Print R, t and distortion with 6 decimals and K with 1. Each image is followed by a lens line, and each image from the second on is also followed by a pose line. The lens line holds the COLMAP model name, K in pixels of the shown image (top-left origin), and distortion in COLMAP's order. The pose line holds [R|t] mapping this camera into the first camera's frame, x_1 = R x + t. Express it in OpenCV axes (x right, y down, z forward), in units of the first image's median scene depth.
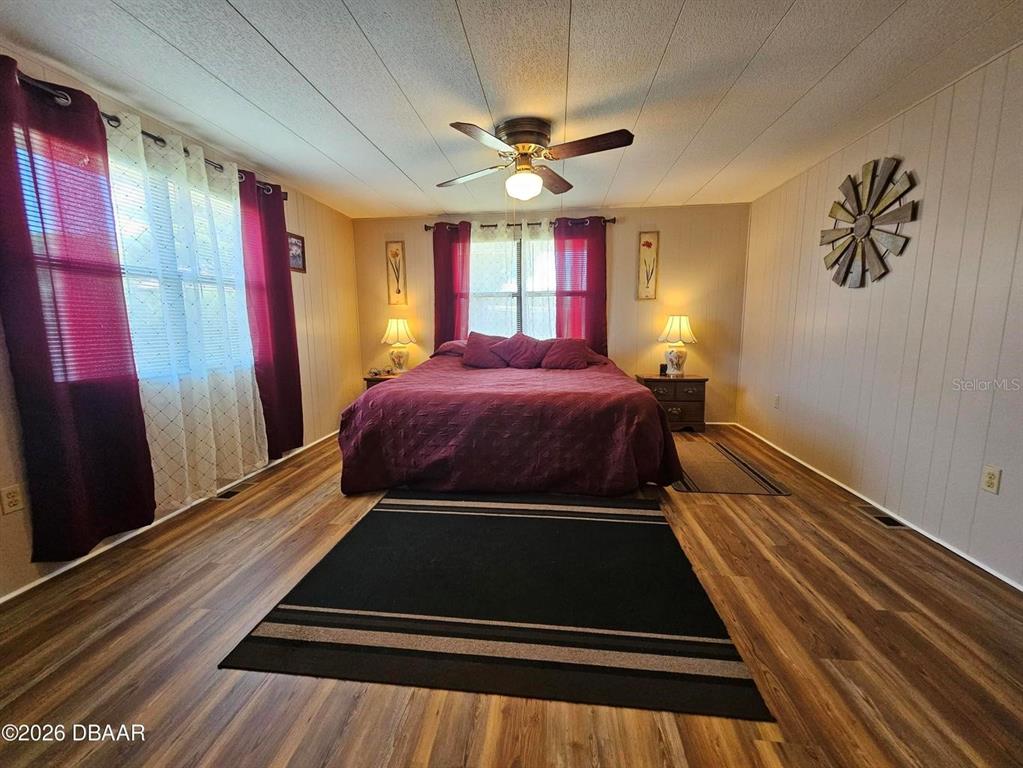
lens RADIAL K [[423.0, 0, 508.3], [0, 423.0, 382.6], [0, 0, 1]] dist [-0.009176, 0.002317]
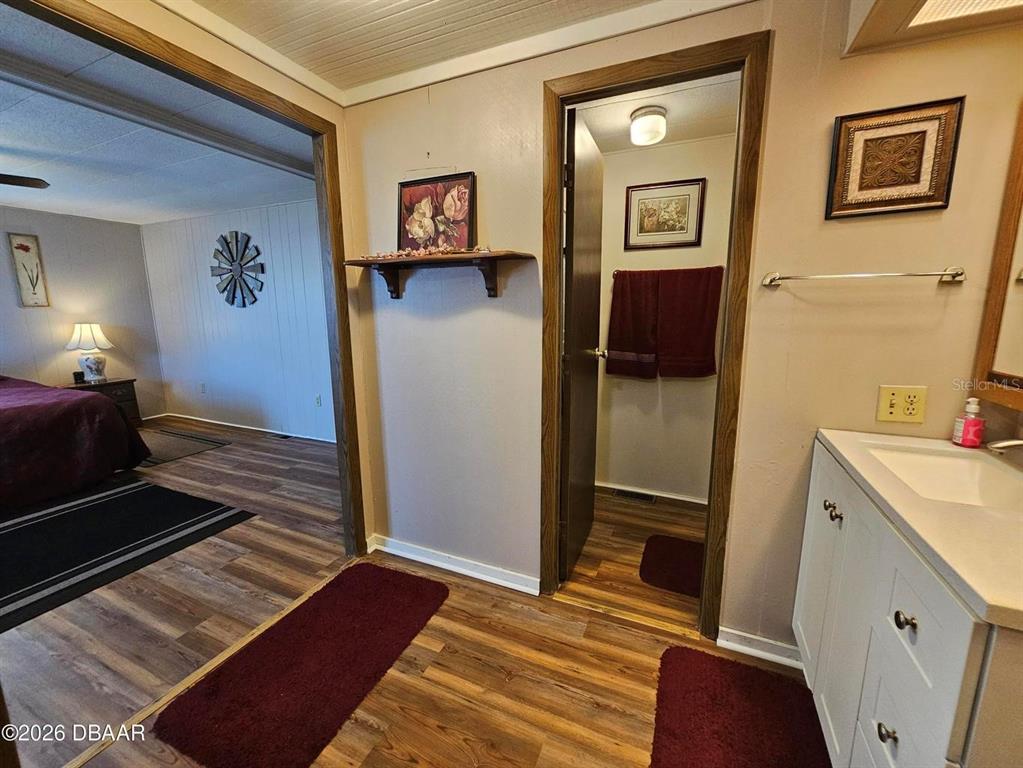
lens RADIAL K [[423.0, 0, 510.0], [0, 423.0, 383.6], [0, 0, 1]] dist [-0.009176, 0.002317]
pose [[0.311587, -0.160203, 0.936616, -0.451025], [0.140382, 0.982630, 0.121373, 0.012016], [-0.939791, 0.093666, 0.328664, -0.517768]]
